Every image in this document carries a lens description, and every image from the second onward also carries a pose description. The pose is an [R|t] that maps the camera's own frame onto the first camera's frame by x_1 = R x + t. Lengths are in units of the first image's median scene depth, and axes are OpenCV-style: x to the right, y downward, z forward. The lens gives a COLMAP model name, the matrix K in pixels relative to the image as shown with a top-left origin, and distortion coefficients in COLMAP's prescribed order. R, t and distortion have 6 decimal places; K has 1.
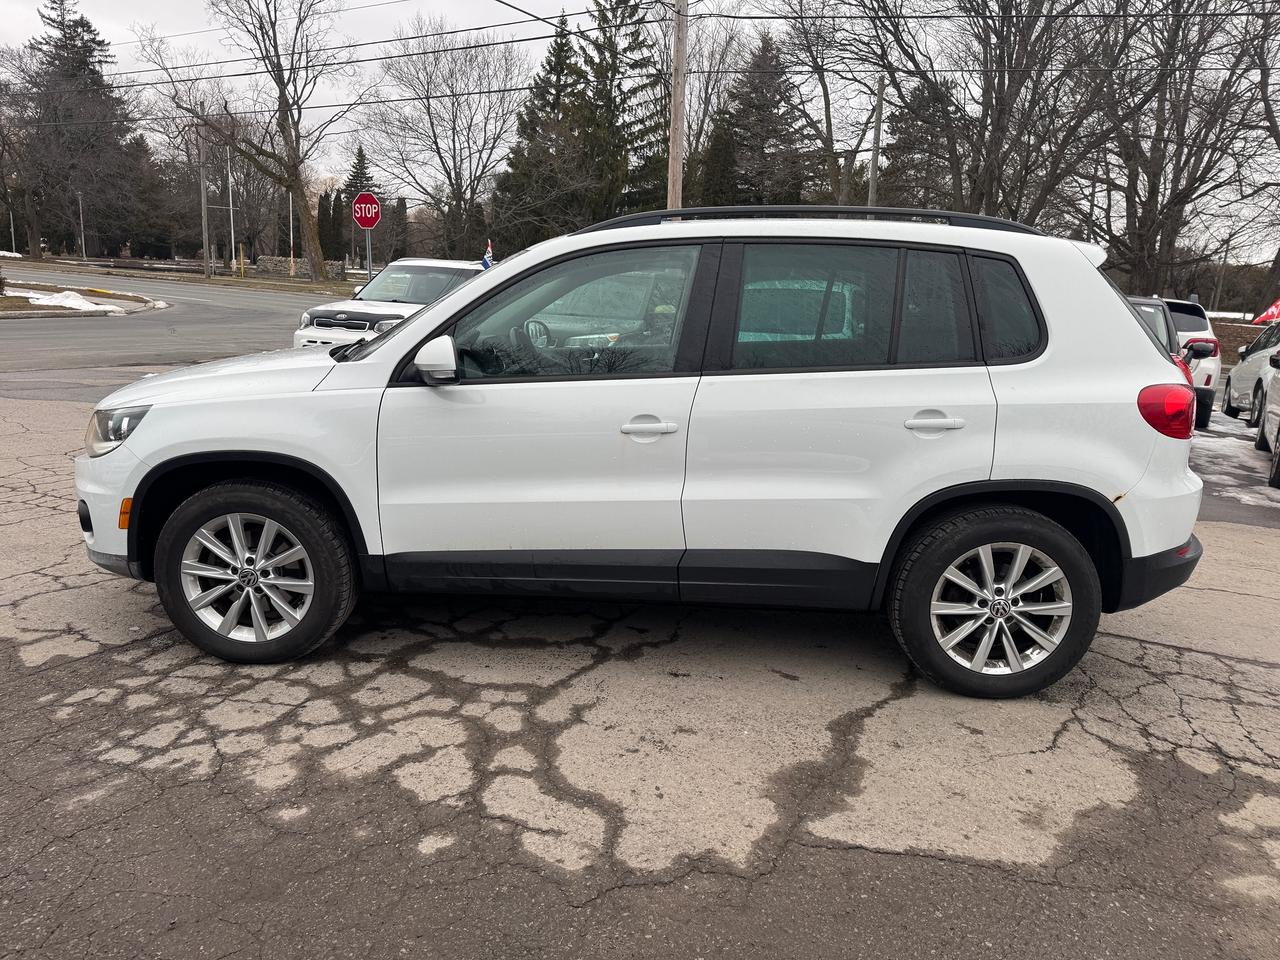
lens RADIAL K [[896.2, 0, 636.0], [0, 896.2, 477.8], [0, 0, 1]] dist [0.044497, -0.057289]
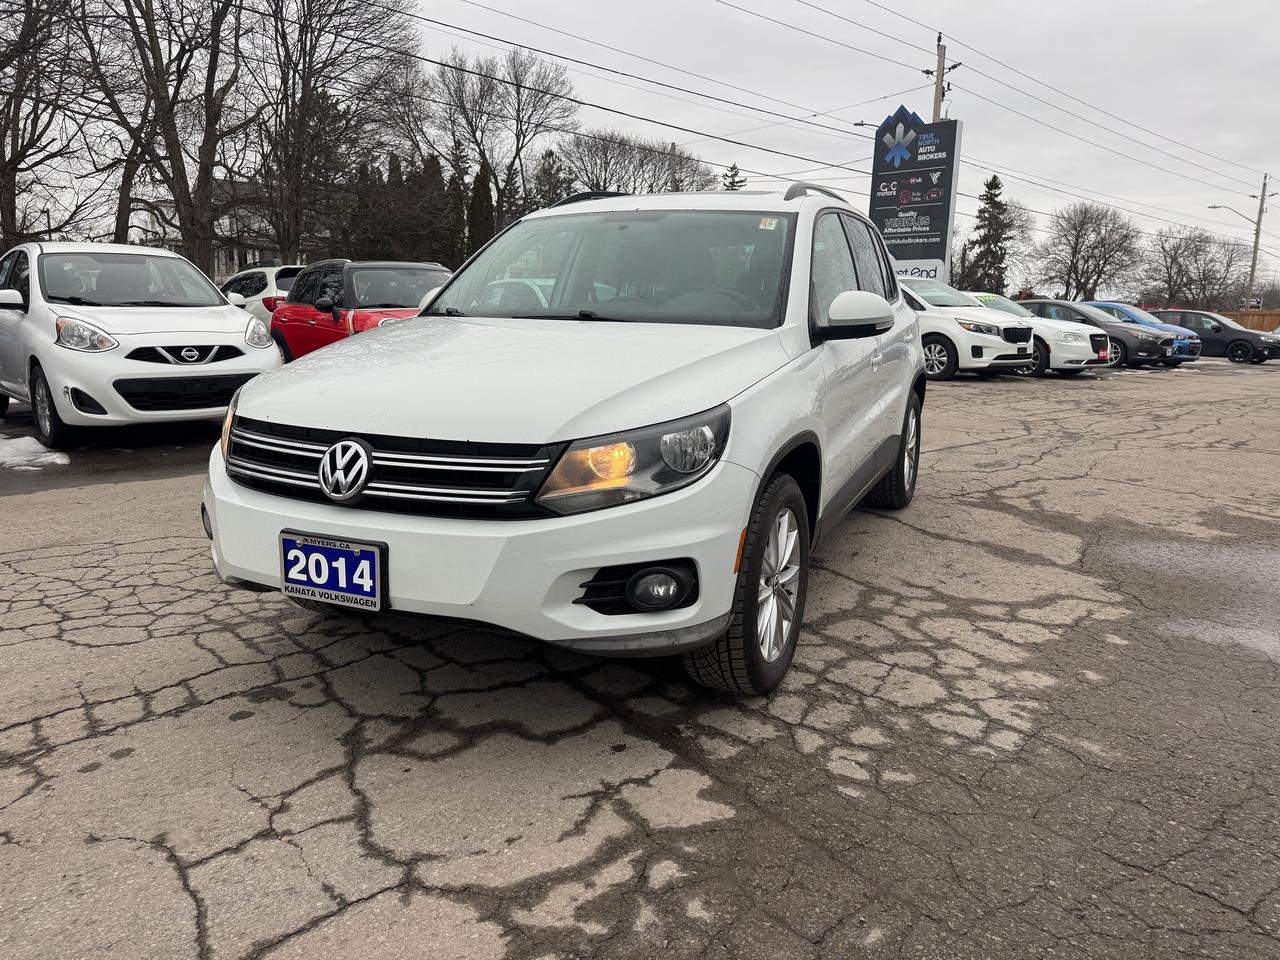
lens RADIAL K [[896.2, 0, 643.4], [0, 896.2, 474.7], [0, 0, 1]] dist [0.044497, -0.057289]
pose [[0.381408, -0.216035, 0.898809, -1.317245], [0.192720, 0.969527, 0.151253, -0.158514], [-0.904095, 0.115529, 0.411419, 0.801580]]
